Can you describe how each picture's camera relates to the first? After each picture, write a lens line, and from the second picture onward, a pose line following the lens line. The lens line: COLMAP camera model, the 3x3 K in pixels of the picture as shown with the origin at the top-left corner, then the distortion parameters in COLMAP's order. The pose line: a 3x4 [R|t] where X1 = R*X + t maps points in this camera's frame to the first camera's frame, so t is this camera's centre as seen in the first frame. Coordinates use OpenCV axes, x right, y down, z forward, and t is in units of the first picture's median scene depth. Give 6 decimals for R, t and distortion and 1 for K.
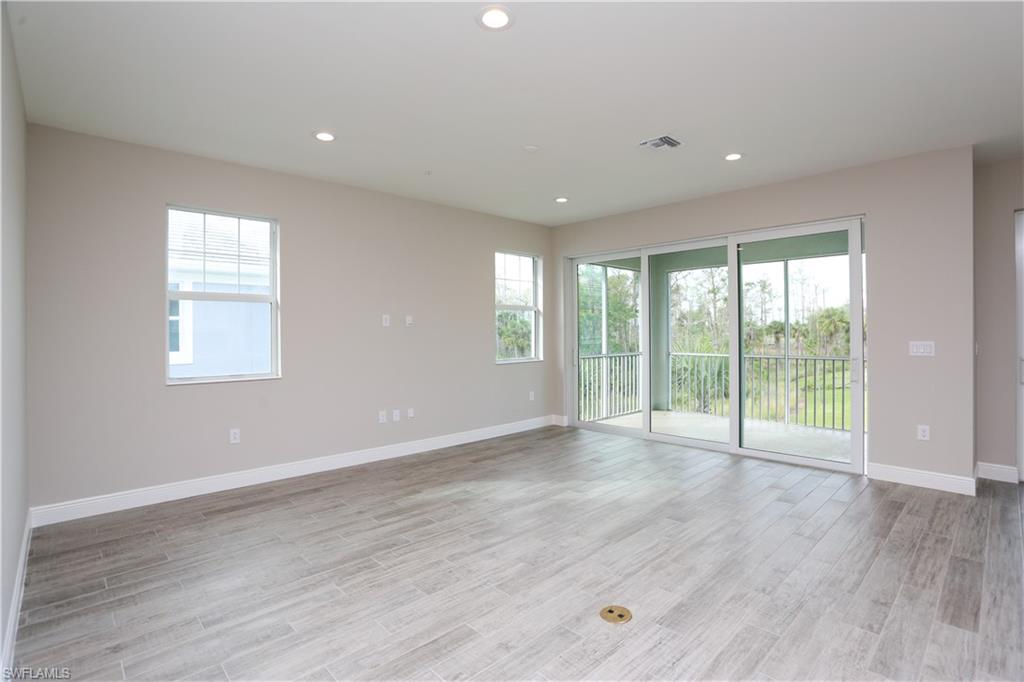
lens RADIAL K [[501.3, 0, 511.1], [0, 501.3, 332.2], [0, 0, 1]] dist [-0.069165, 0.033835]
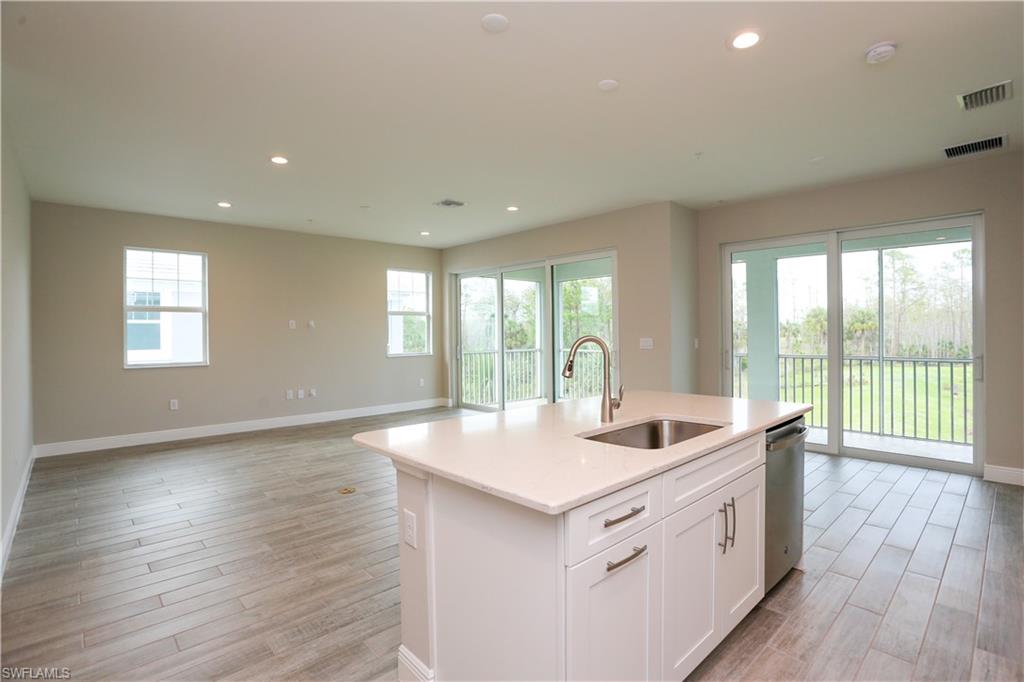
lens RADIAL K [[501.3, 0, 511.1], [0, 501.3, 332.2], [0, 0, 1]] dist [-0.069165, 0.033835]
pose [[0.999904, -0.002950, -0.013530, 0.360903], [0.002945, 0.999996, -0.000365, 0.000530], [0.013531, 0.000325, 0.999908, -0.342117]]
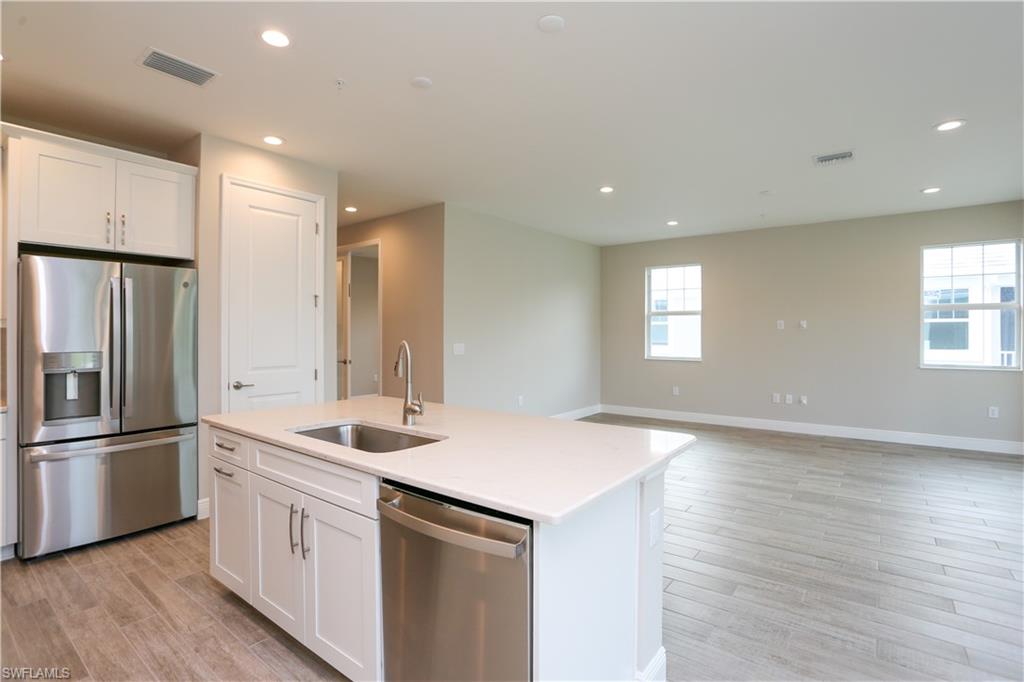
lens RADIAL K [[494.7, 0, 520.2], [0, 494.7, 332.3], [0, 0, 1]] dist [-0.055457, 0.031247]
pose [[0.153361, 0.004810, -0.988159, 0.890701], [-0.005572, 0.999976, 0.004003, -0.004426], [0.988155, 0.004892, 0.153384, 0.131440]]
